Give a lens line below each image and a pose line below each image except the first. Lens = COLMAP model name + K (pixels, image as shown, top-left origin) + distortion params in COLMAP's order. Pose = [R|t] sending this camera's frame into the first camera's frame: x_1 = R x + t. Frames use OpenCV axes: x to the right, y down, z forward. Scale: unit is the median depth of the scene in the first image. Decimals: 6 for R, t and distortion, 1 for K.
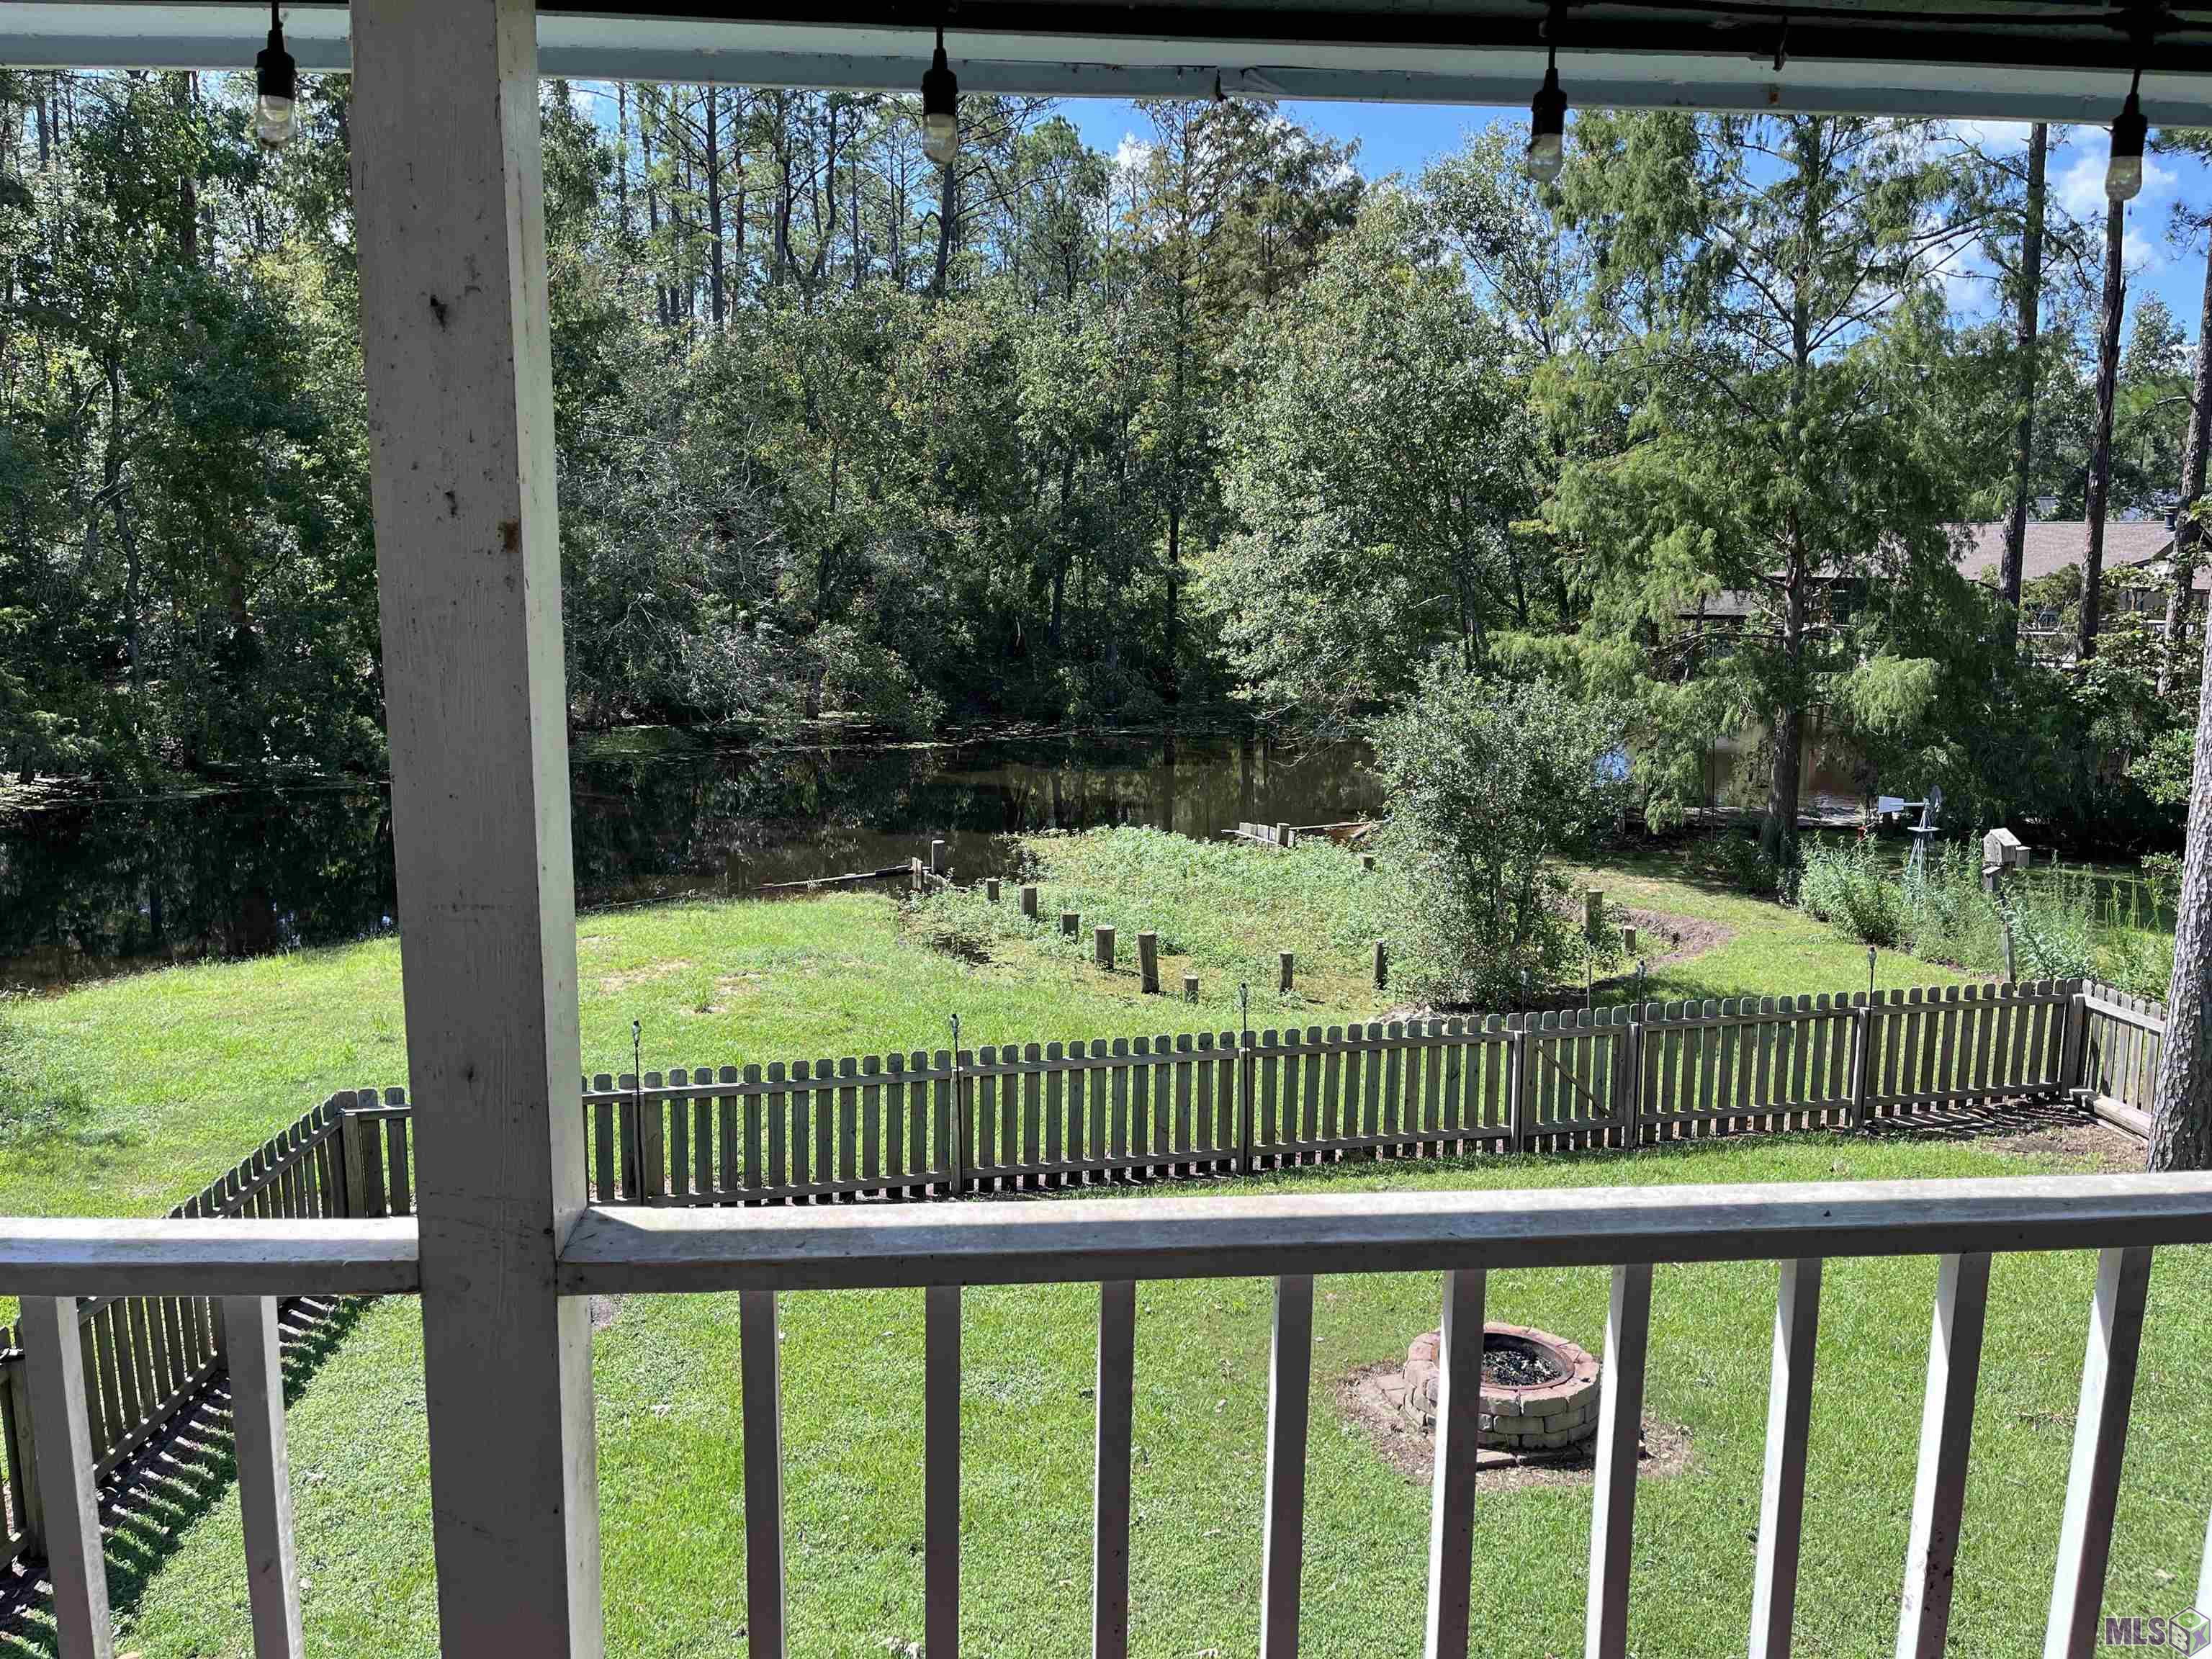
lens RADIAL K [[1685.3, 0, 1093.3], [0, 1685.3, 825.1], [0, 0, 1]] dist [0.027550, -0.034880]
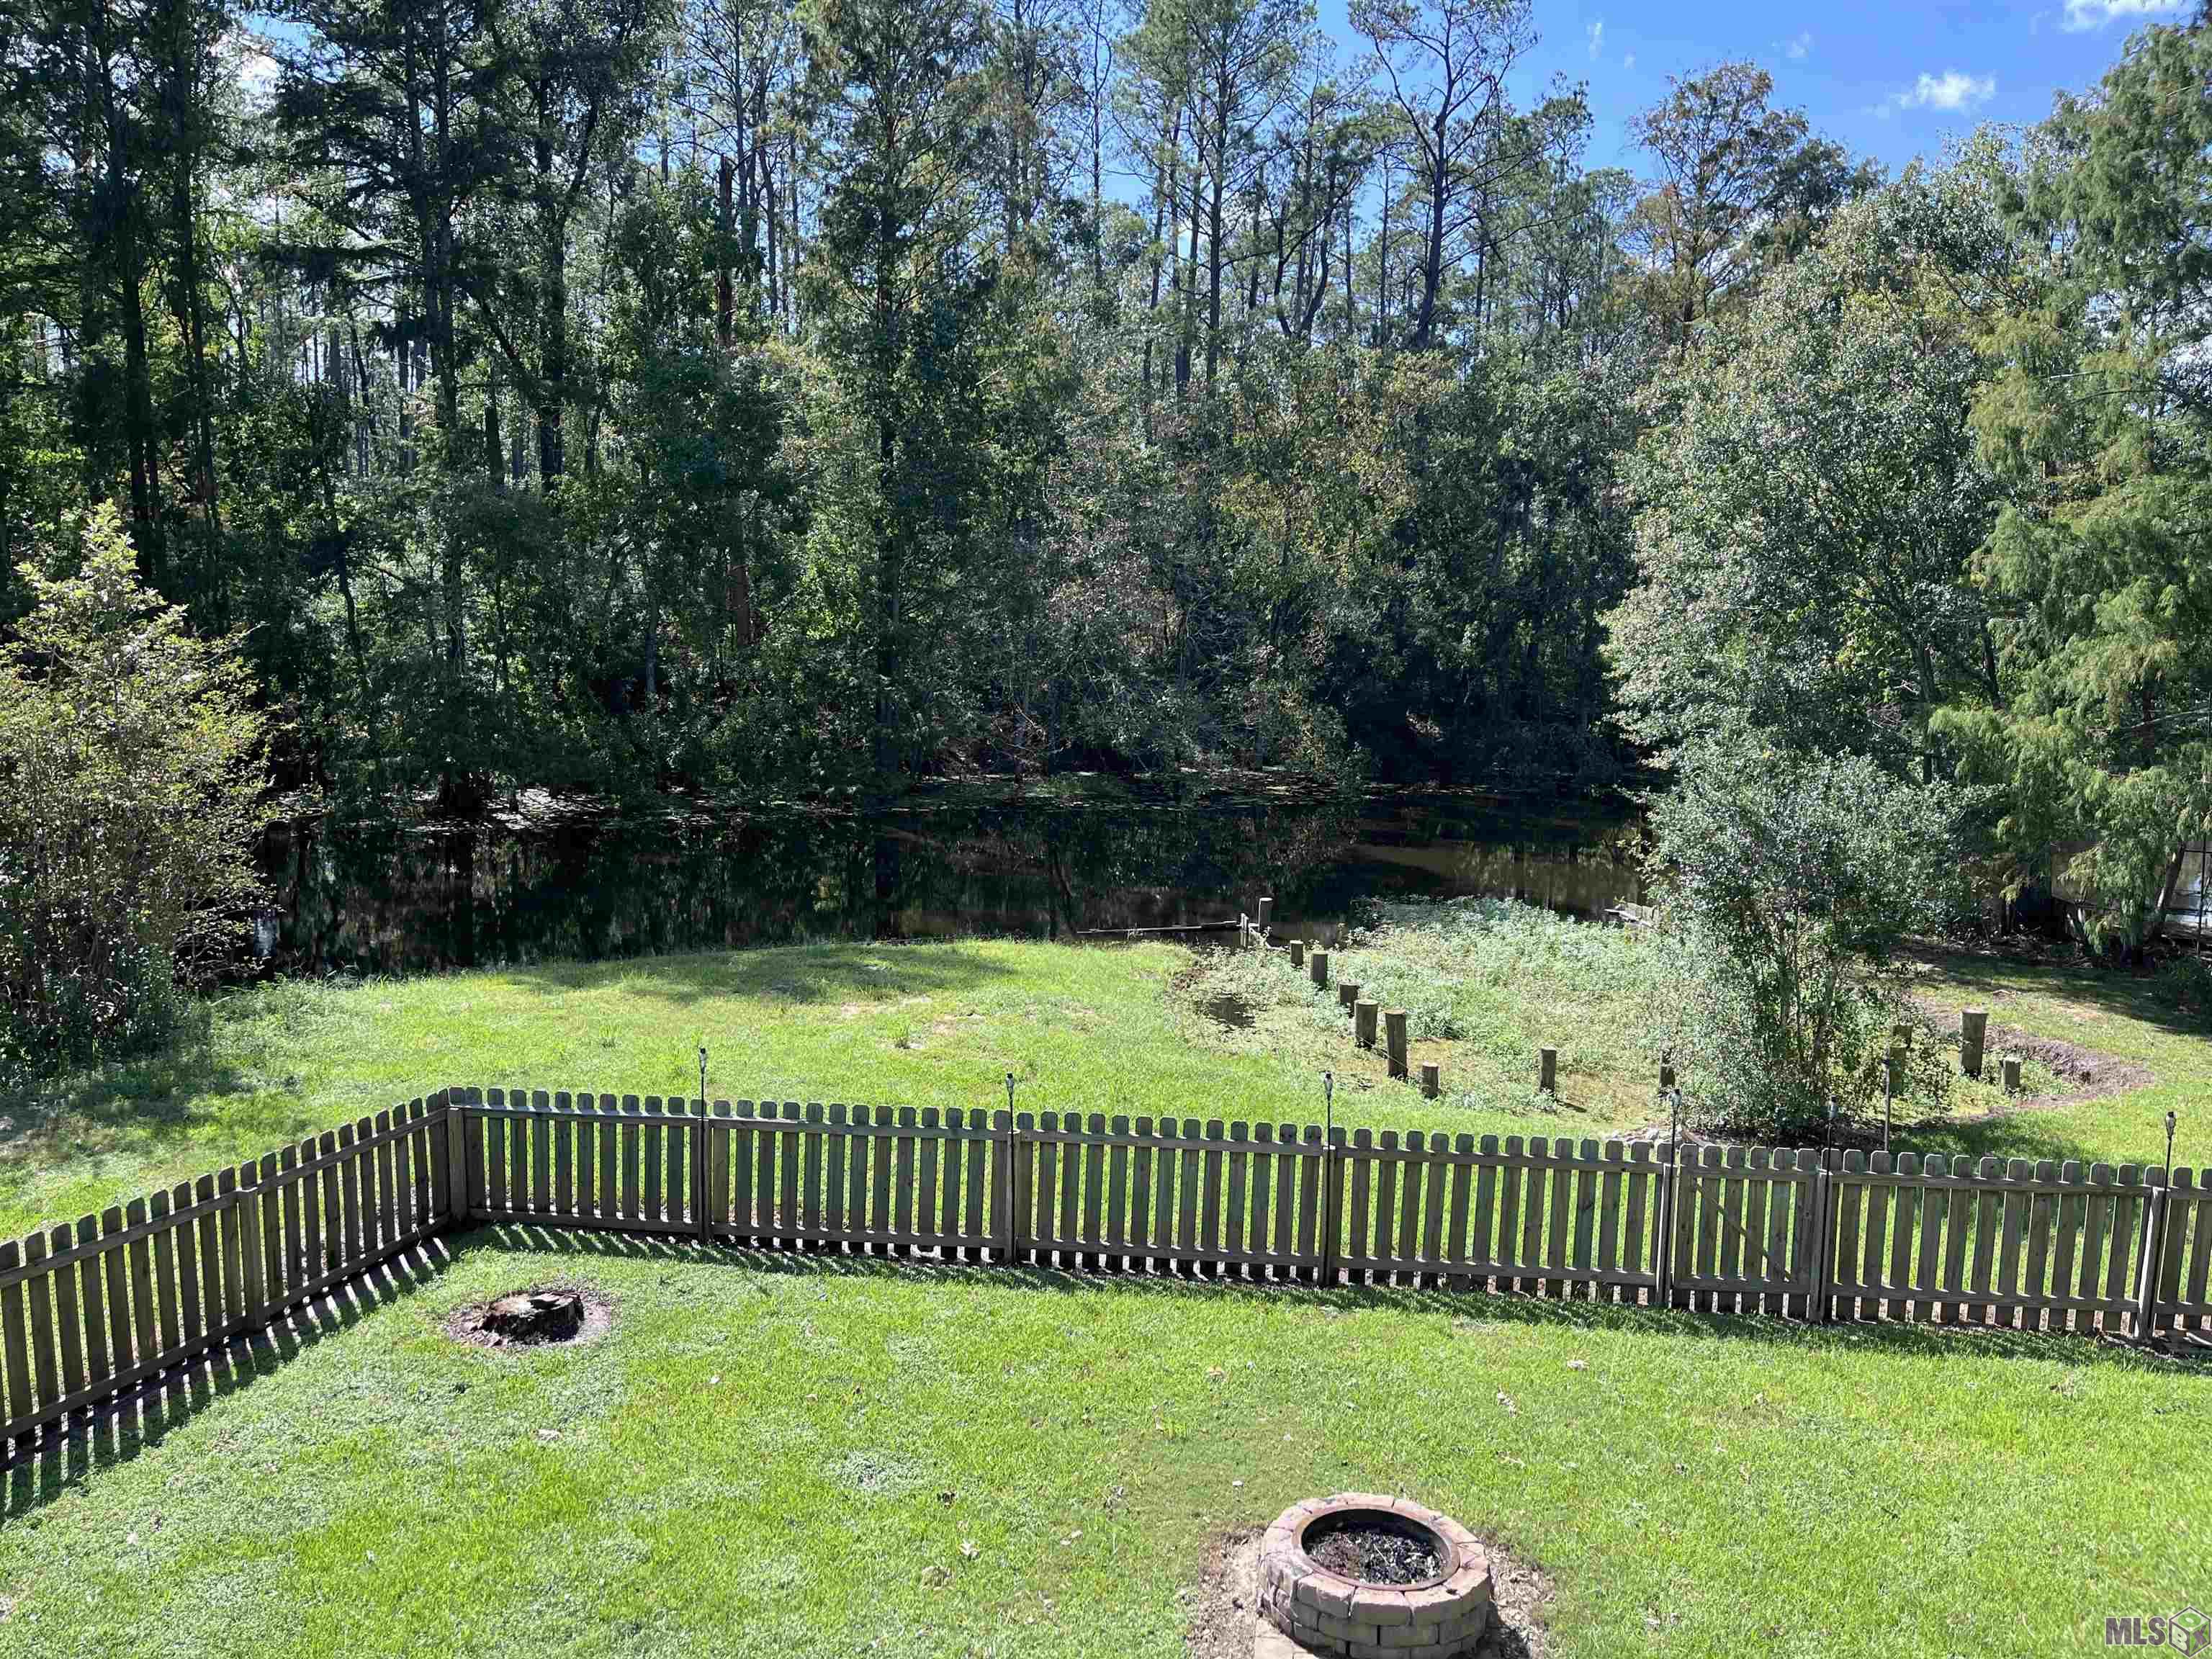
lens RADIAL K [[1685.3, 0, 1099.7], [0, 1685.3, 824.3], [0, 0, 1]] dist [0.027550, -0.034880]
pose [[0.946273, 0.056357, -0.318419, 0.230316], [-0.066937, 0.997506, -0.022372, -0.009739], [0.316364, 0.042484, 0.947686, 0.090785]]
